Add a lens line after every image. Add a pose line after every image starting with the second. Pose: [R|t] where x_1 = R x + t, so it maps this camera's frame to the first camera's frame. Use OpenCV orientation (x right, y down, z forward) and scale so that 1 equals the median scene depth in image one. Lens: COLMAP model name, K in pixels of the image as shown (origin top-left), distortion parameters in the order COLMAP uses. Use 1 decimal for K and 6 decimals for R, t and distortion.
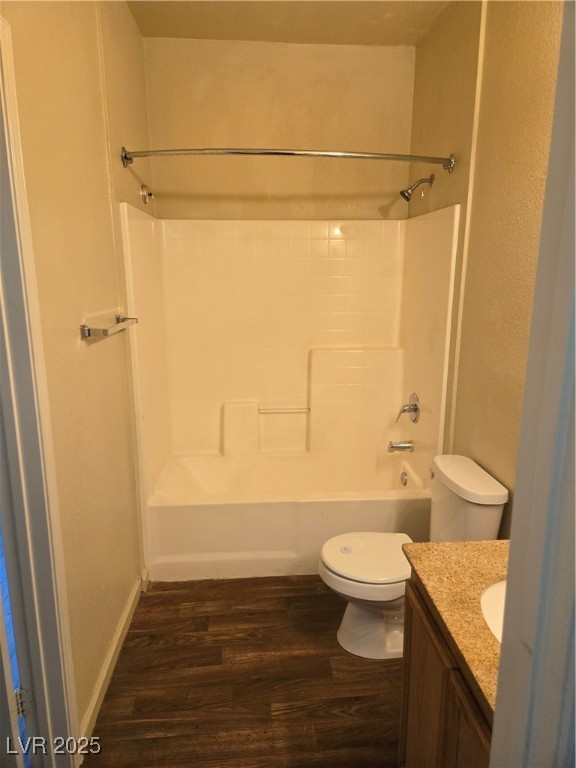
lens RADIAL K [[518.7, 0, 297.5], [0, 518.7, 385.7], [0, 0, 1]] dist [0.062156, -0.062590]
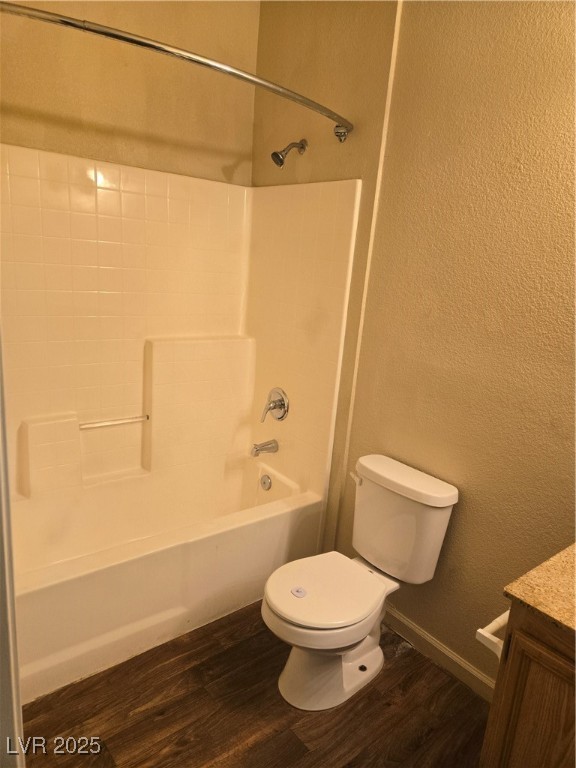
lens RADIAL K [[518.7, 0, 297.5], [0, 518.7, 385.7], [0, 0, 1]] dist [0.062156, -0.062590]
pose [[0.822303, -0.079147, 0.563519, -0.280285], [0.051754, 0.996578, 0.064451, -0.048851], [-0.566692, -0.023834, 0.823585, 0.273111]]
